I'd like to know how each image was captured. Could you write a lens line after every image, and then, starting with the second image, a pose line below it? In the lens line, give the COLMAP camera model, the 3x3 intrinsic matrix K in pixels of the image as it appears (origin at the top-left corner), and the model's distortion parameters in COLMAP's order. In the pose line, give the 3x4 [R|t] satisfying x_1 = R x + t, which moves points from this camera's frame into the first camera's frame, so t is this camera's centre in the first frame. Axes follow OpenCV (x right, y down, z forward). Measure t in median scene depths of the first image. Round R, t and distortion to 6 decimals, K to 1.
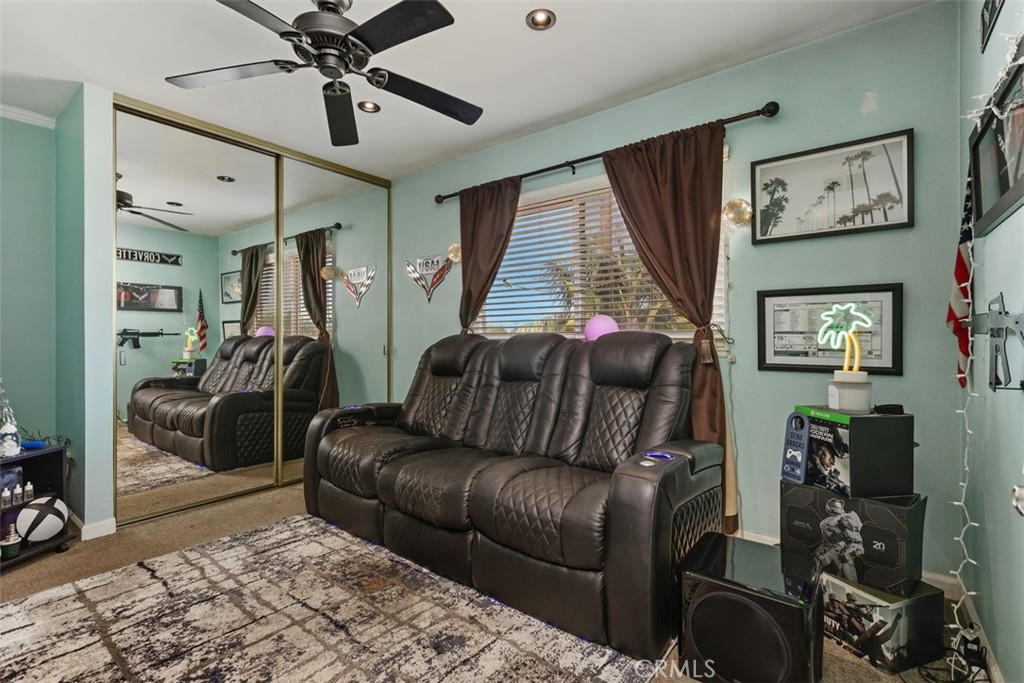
lens RADIAL K [[456.1, 0, 515.5], [0, 456.1, 339.8], [0, 0, 1]] dist [0.003851, 0.000292]
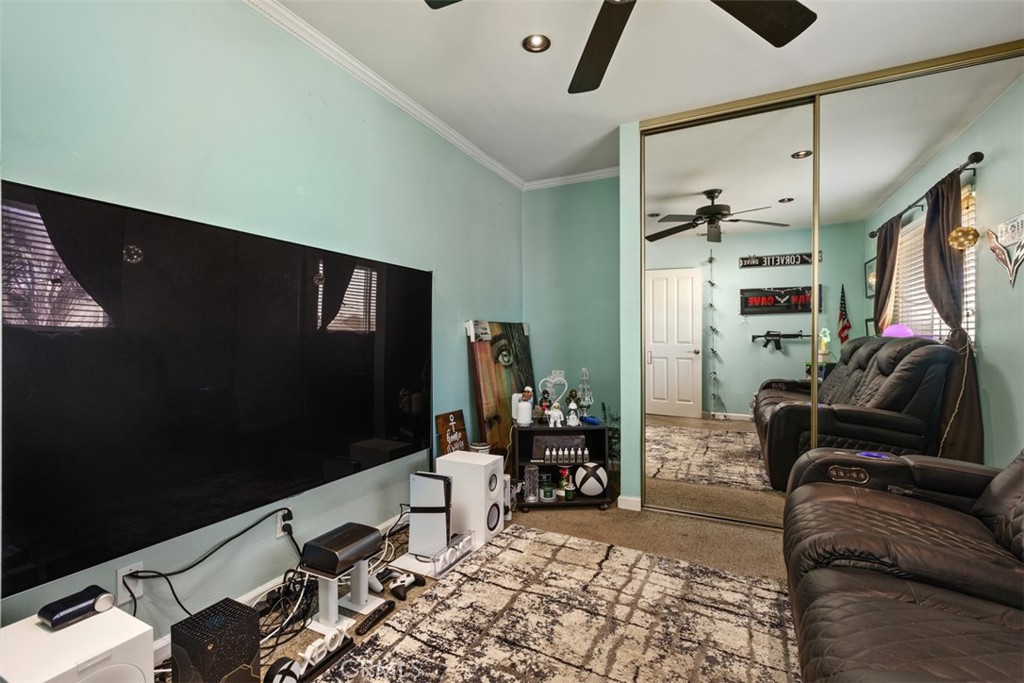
lens RADIAL K [[456.1, 0, 515.5], [0, 456.1, 339.8], [0, 0, 1]] dist [0.003851, 0.000292]
pose [[0.199092, 0.000567, -0.979981, 0.190934], [-0.005310, 0.999986, -0.000501, 0.000542], [0.979966, 0.005303, 0.199092, 0.548836]]
